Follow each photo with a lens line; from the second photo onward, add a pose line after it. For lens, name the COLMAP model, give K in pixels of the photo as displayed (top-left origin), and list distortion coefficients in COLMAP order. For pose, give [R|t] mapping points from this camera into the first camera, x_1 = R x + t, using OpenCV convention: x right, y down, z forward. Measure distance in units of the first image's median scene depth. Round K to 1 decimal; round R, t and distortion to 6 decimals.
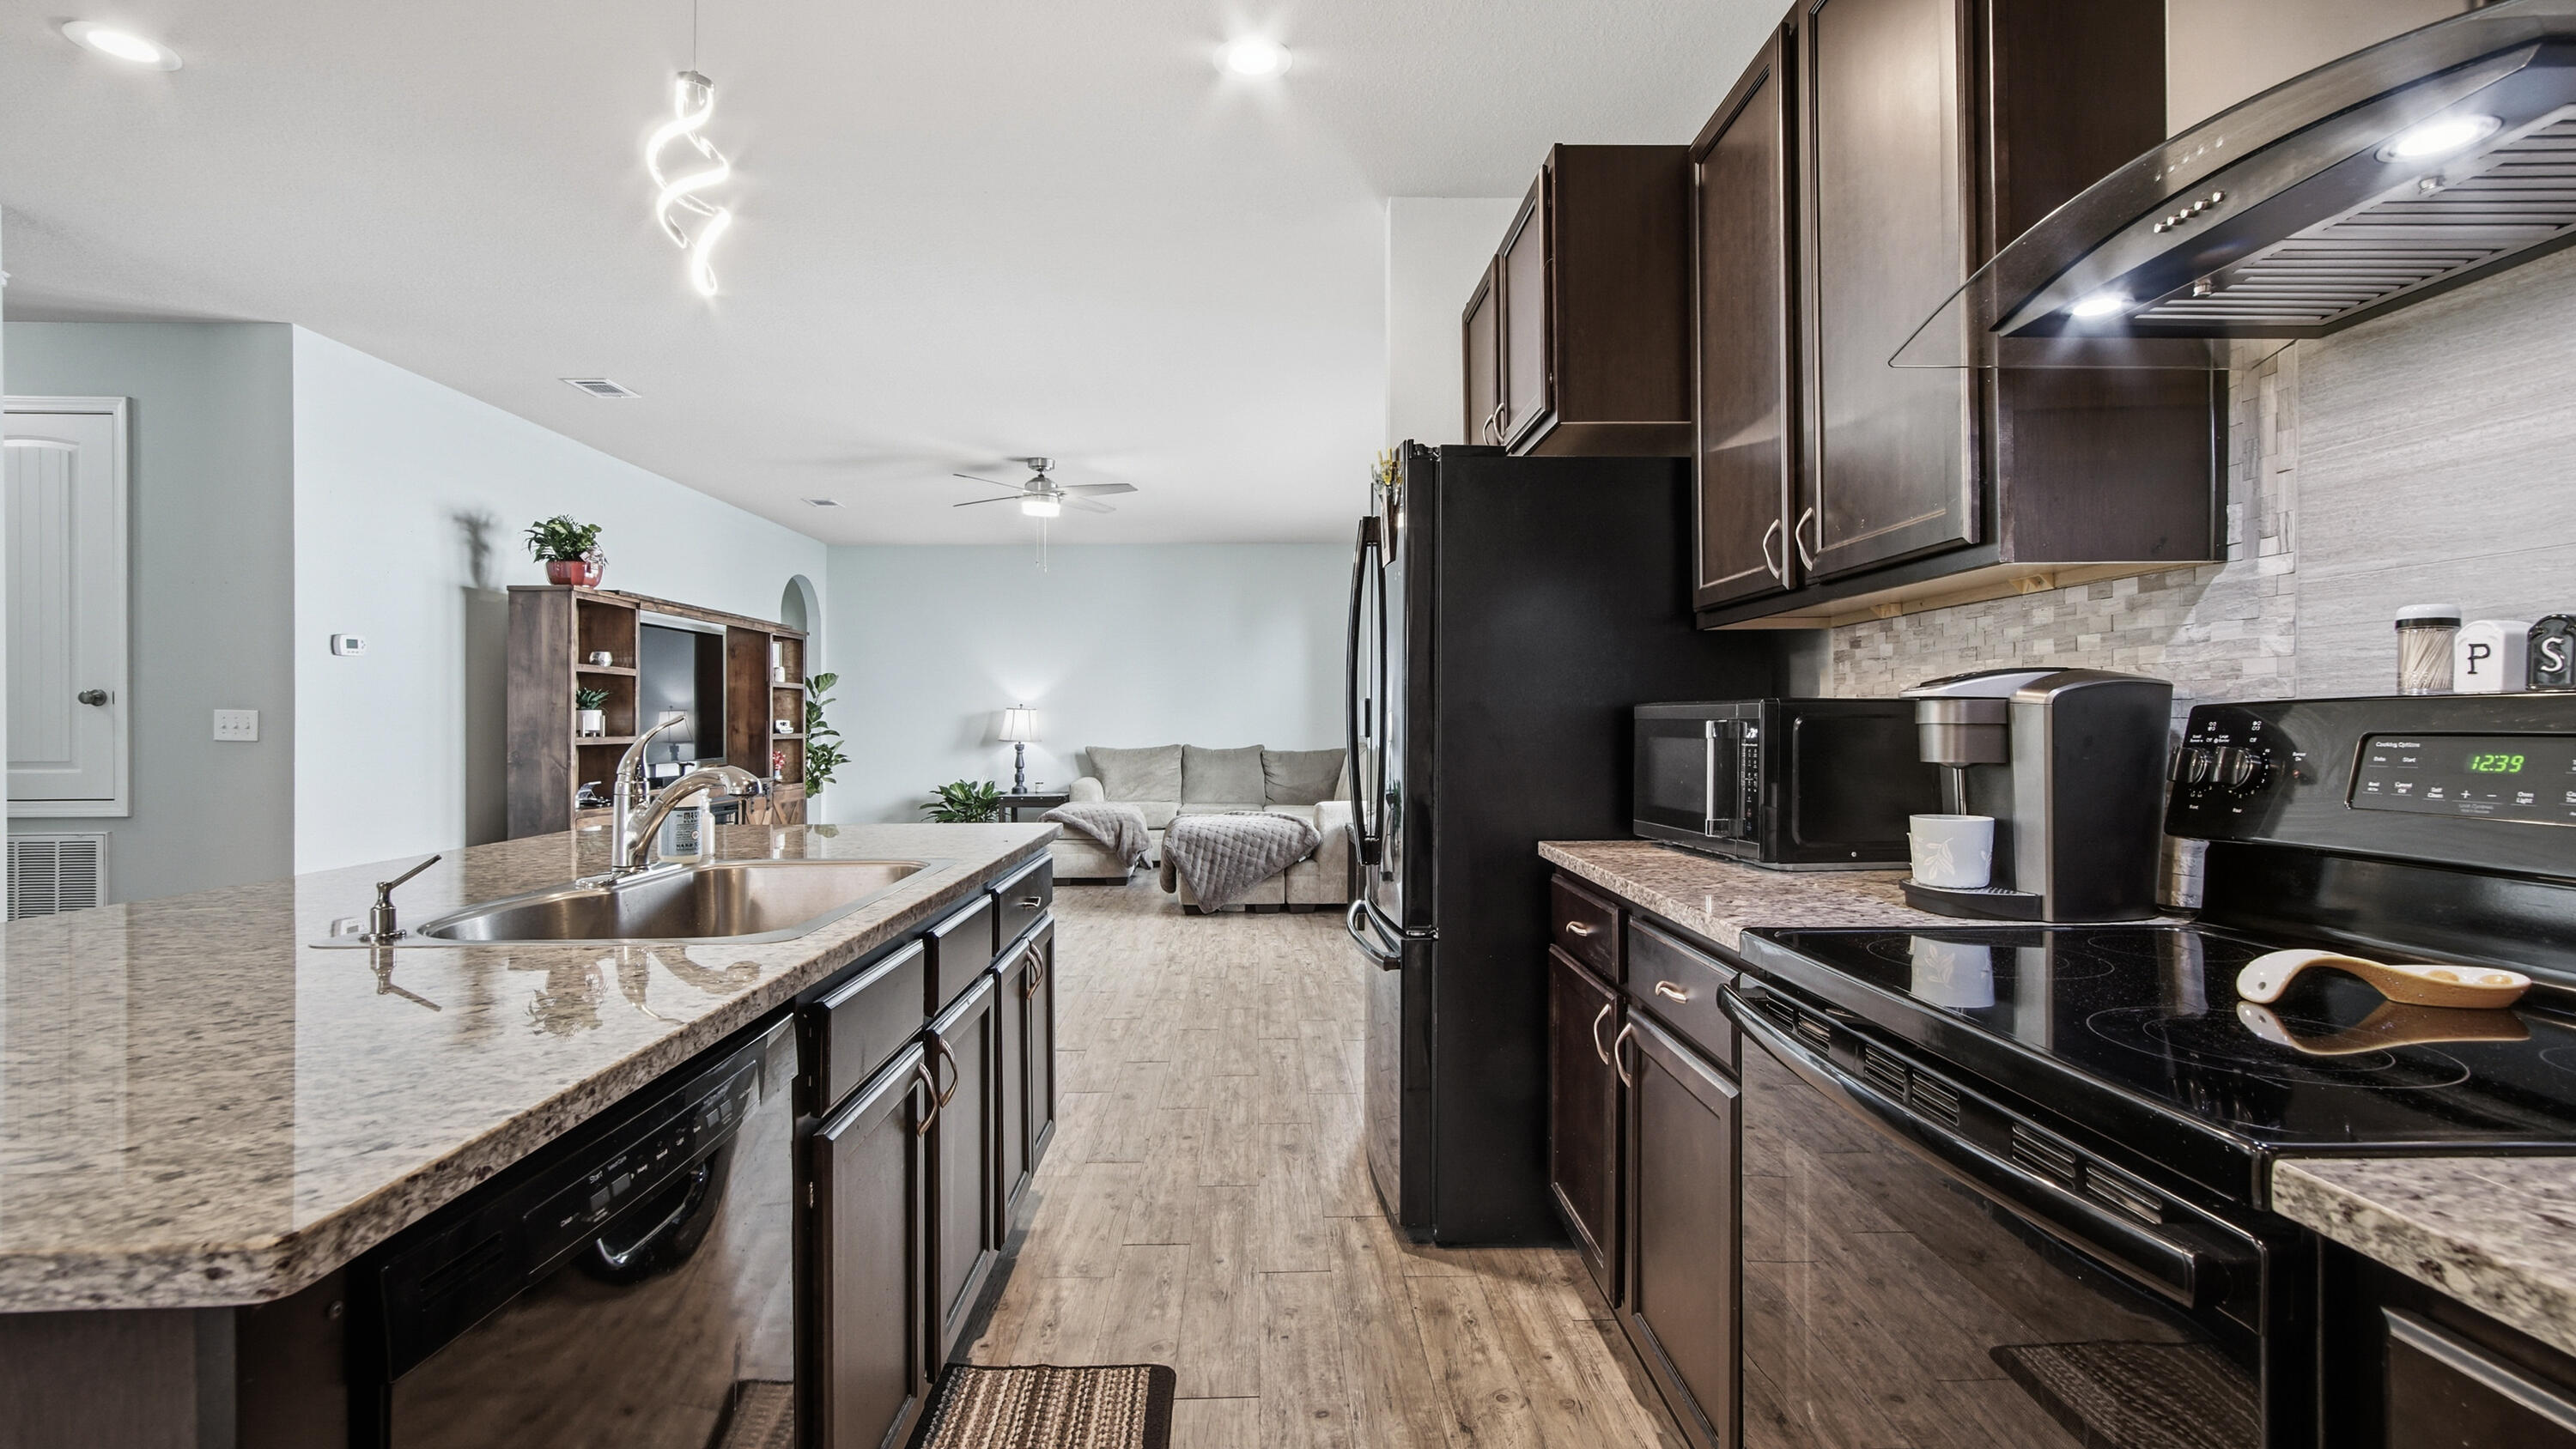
lens RADIAL K [[1183.8, 0, 1281.2], [0, 1183.8, 717.3], [0, 0, 1]] dist [-0.002455, 0.000061]
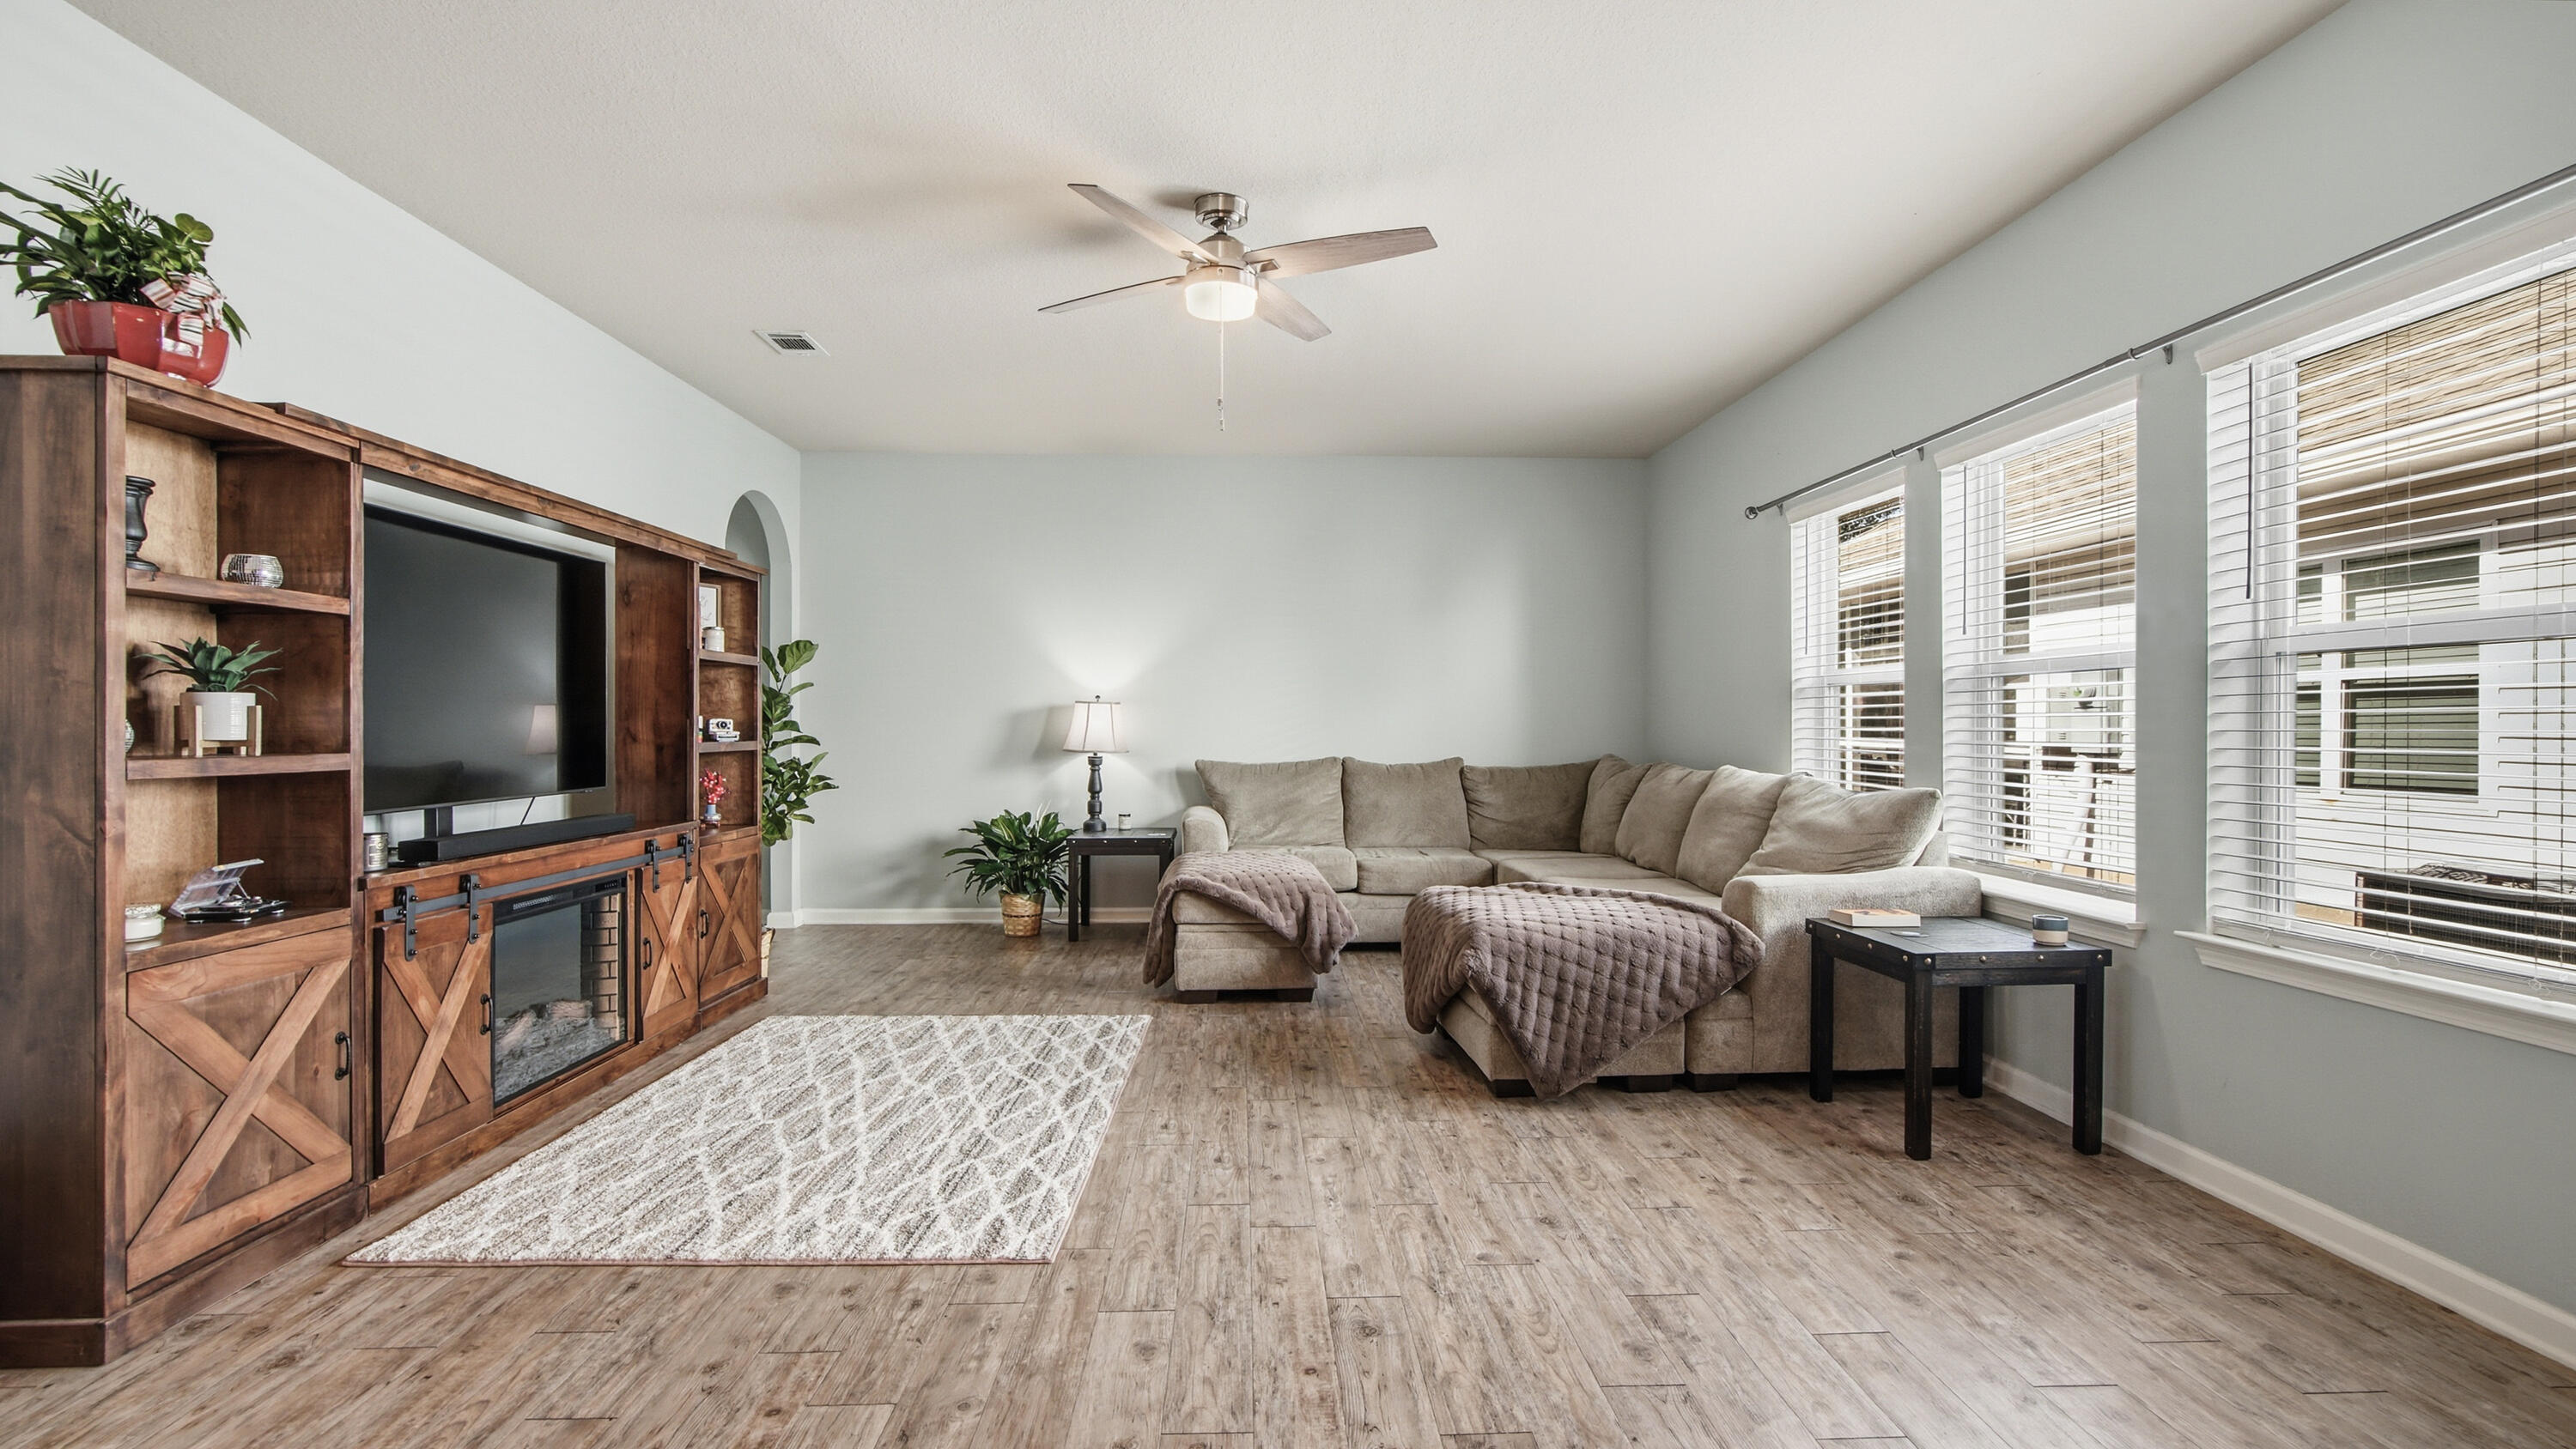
lens RADIAL K [[1183.8, 0, 1288.2], [0, 1183.8, 727.6], [0, 0, 1]] dist [-0.002455, 0.000061]
pose [[0.999791, 0.002024, 0.020321, -0.156454], [-0.002183, 0.999967, 0.007796, 0.001732], [-0.020304, -0.007838, 0.999763, 0.418070]]
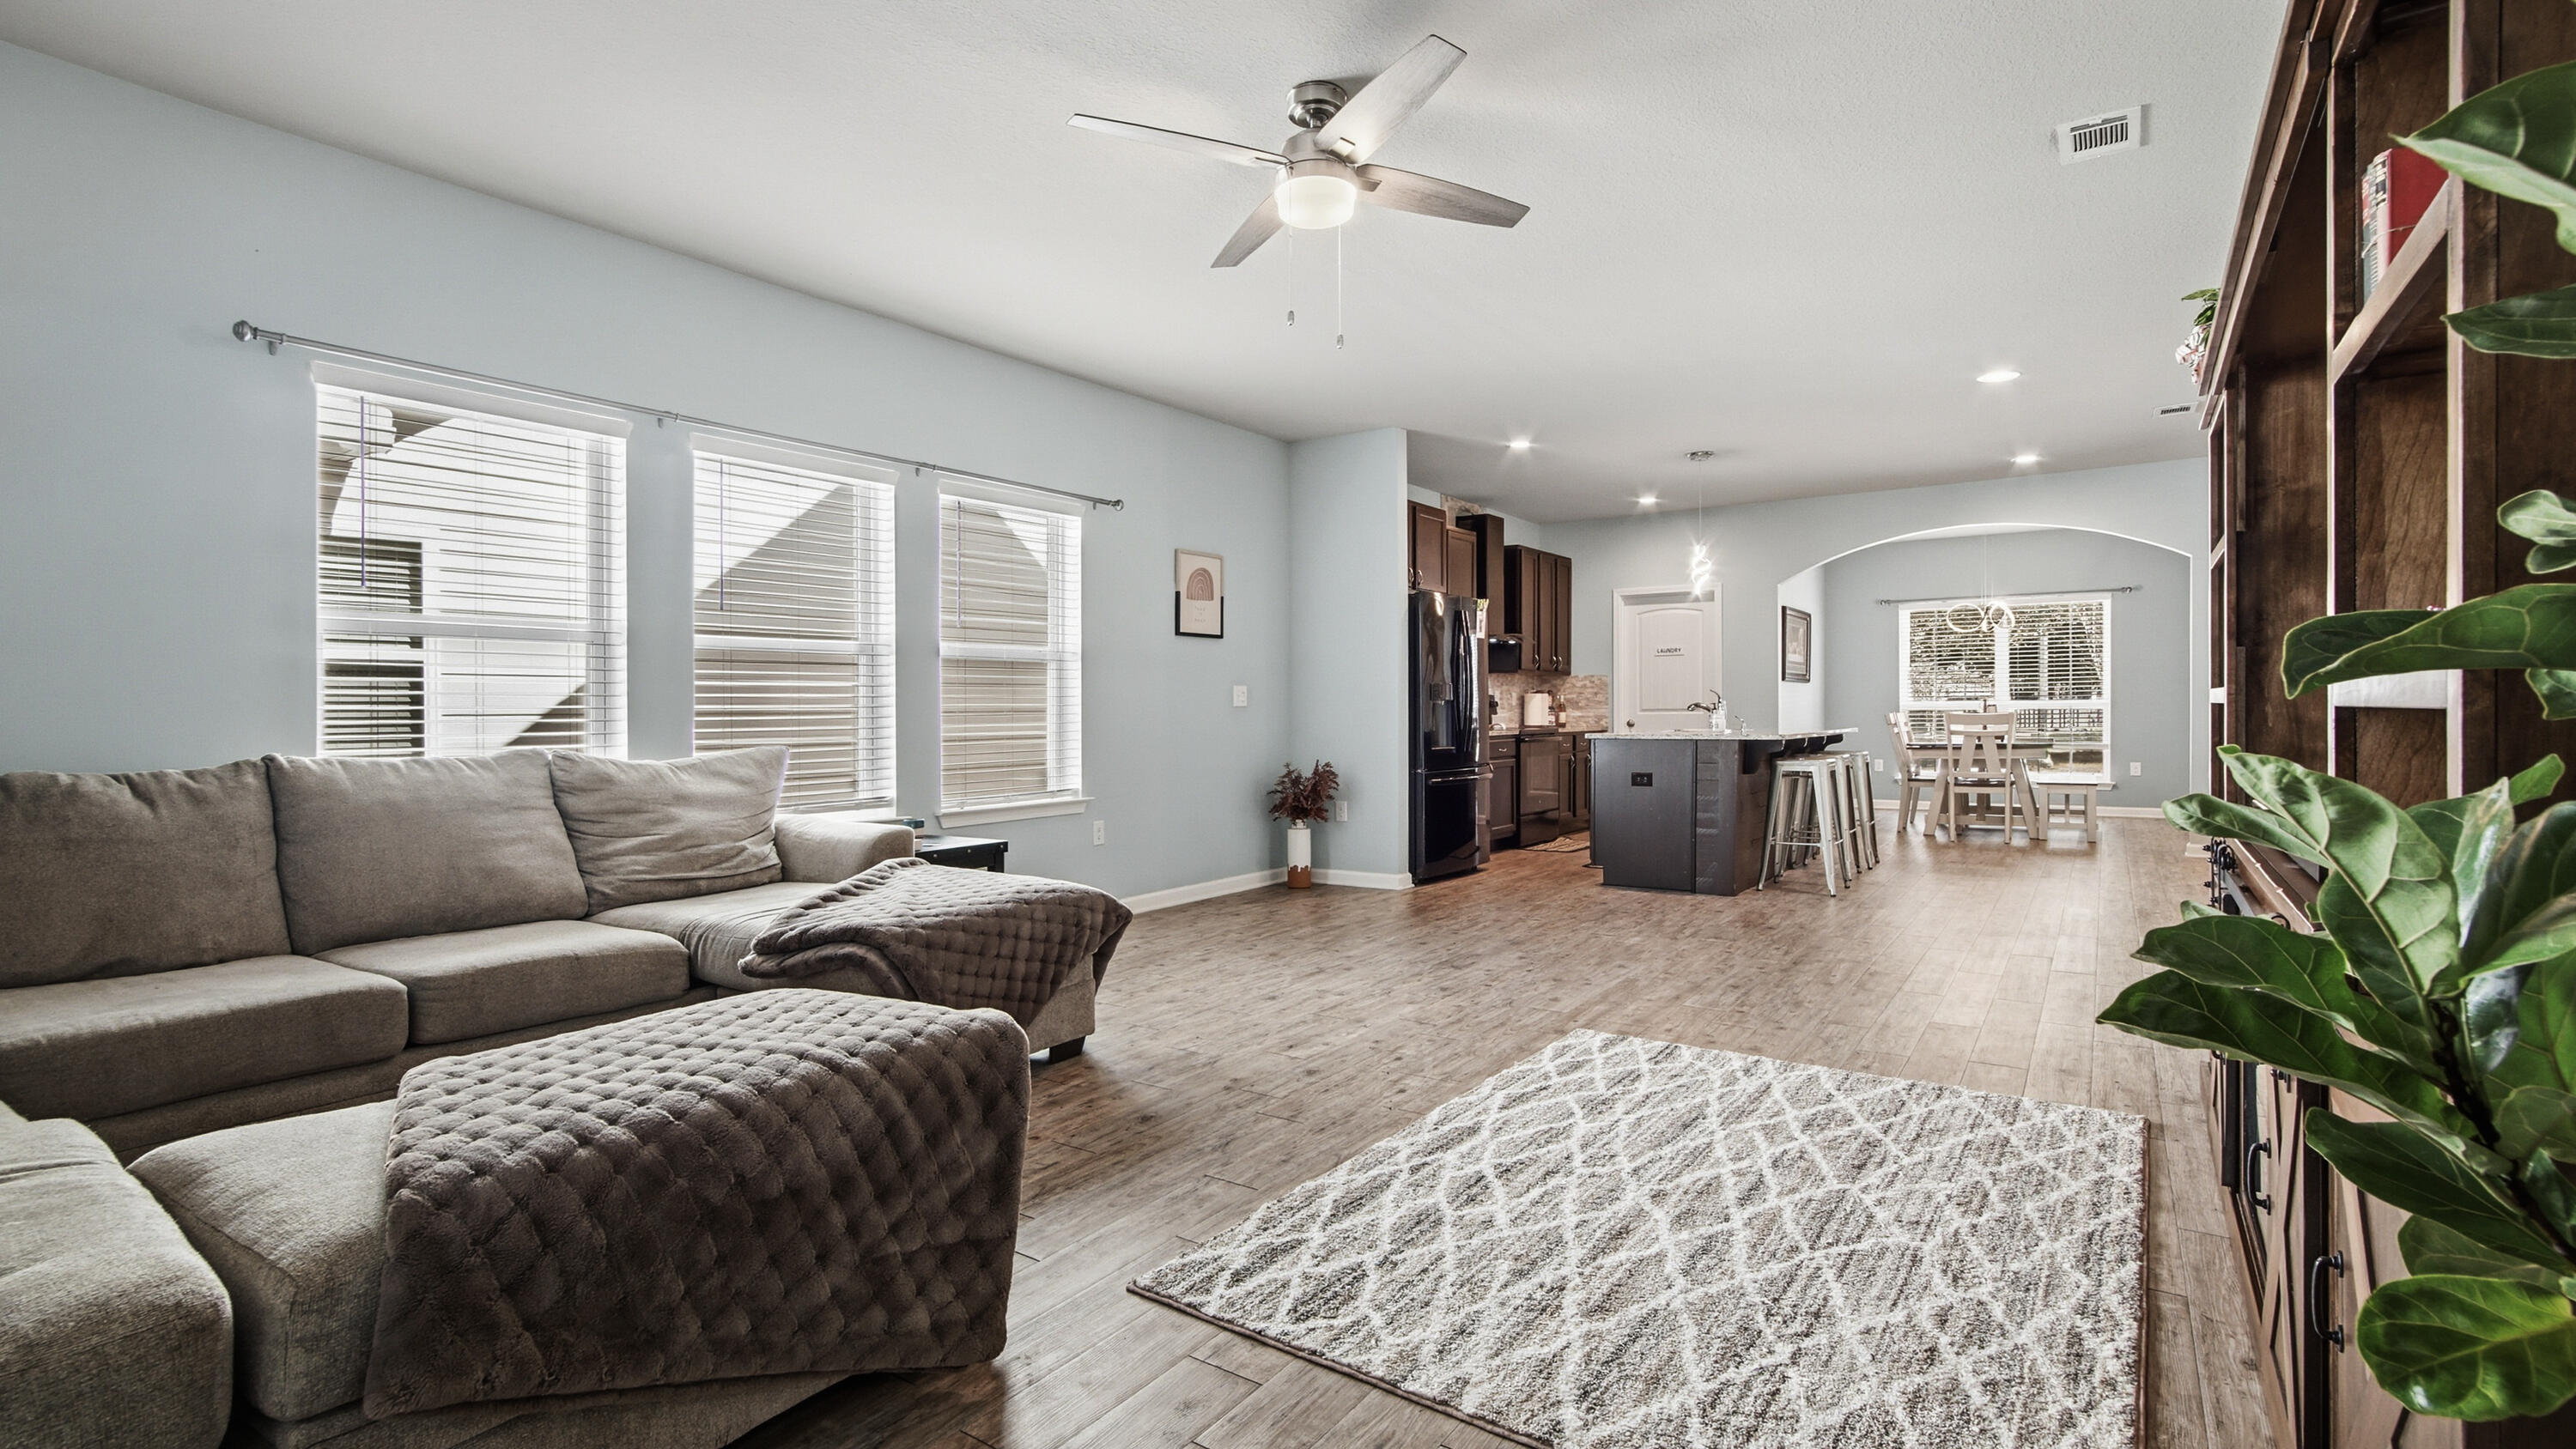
lens RADIAL K [[1183.8, 0, 1278.9], [0, 1183.8, 718.6], [0, 0, 1]] dist [-0.002455, 0.000061]
pose [[-0.808175, 0.008678, 0.588879, -0.370626], [0.010503, 0.999945, -0.000322, 0.016564], [-0.588849, 0.005925, -0.808221, 1.102819]]
